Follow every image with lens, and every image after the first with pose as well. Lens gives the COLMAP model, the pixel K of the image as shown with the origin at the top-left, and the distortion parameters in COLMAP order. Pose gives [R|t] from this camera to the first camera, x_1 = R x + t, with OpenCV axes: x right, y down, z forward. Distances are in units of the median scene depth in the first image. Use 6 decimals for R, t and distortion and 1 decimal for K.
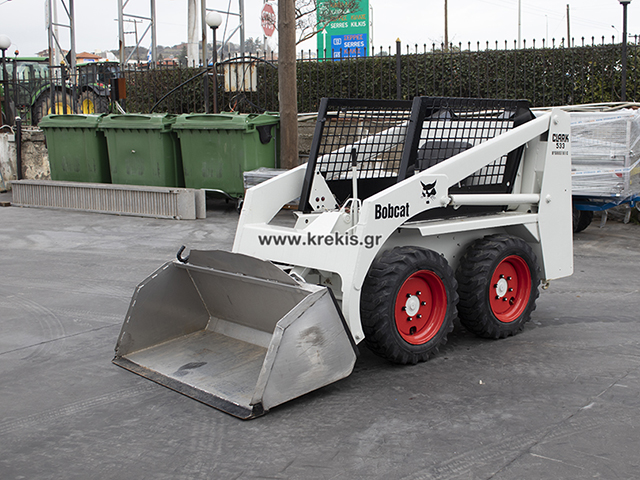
lens RADIAL K [[861.5, 0, 321.6], [0, 861.5, 240.8], [0, 0, 1]] dist [-0.089493, 0.000000]
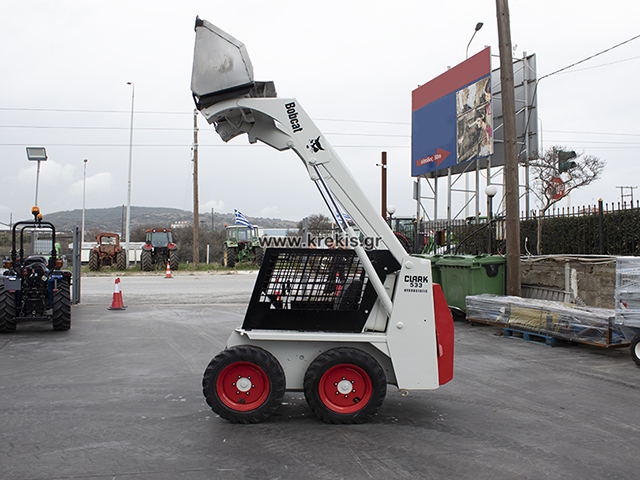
lens RADIAL K [[579.3, 0, 323.3], [0, 579.3, 234.9], [0, 0, 1]] dist [-0.082823, 0.035224]
pose [[0.741356, -0.020435, -0.670801, 0.770365], [-0.096733, 0.985845, -0.136940, -0.053282], [0.664104, 0.166410, 0.728885, 0.256296]]
